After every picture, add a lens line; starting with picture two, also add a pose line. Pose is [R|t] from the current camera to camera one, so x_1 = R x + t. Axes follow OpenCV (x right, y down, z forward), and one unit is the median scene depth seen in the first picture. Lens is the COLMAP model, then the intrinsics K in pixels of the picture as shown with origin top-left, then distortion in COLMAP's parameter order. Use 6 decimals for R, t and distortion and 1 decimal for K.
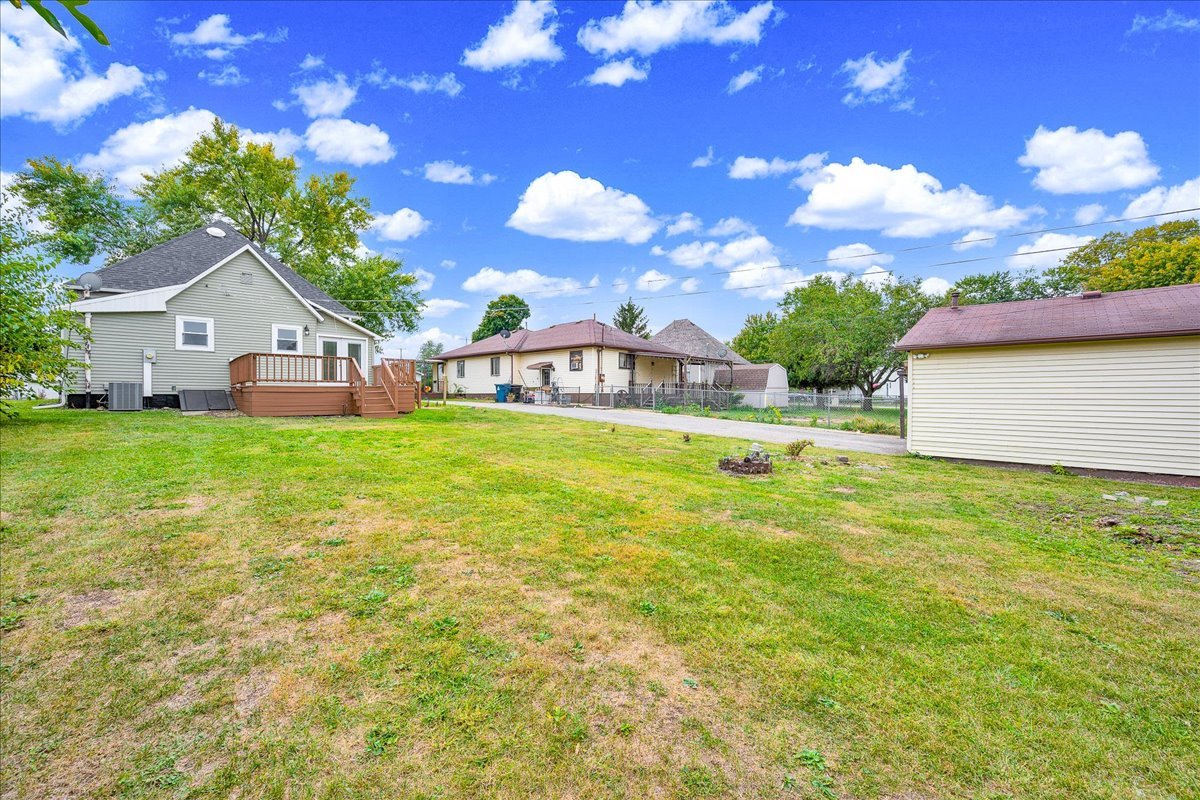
lens RADIAL K [[483.5, 0, 597.0], [0, 483.5, 392.5], [0, 0, 1]] dist [0.003040, 0.000199]
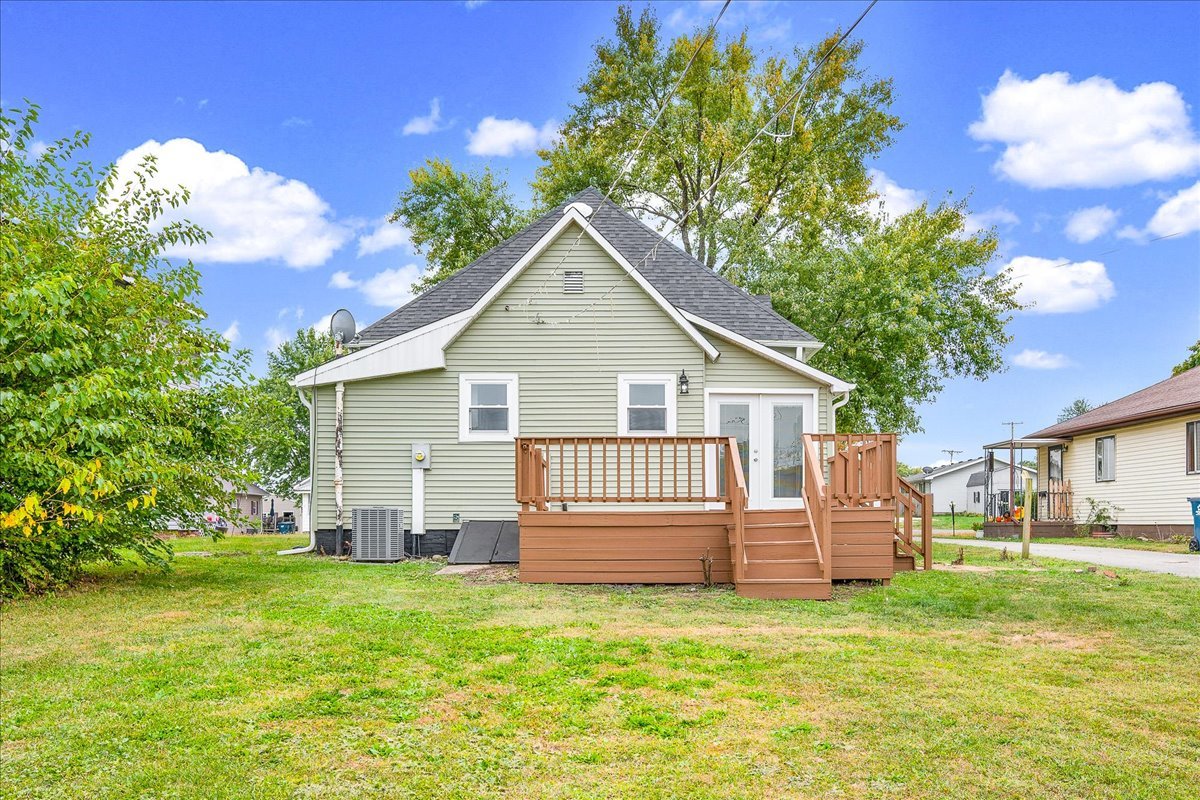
lens RADIAL K [[1037.9, 0, 600.0], [0, 1037.9, 544.1], [0, 0, 1]] dist [-0.007755, -0.004496]
pose [[0.720137, 0.013652, -0.693697, -0.004265], [0.003643, 0.999718, 0.023456, -0.005122], [0.693822, -0.019419, 0.719885, 0.272211]]
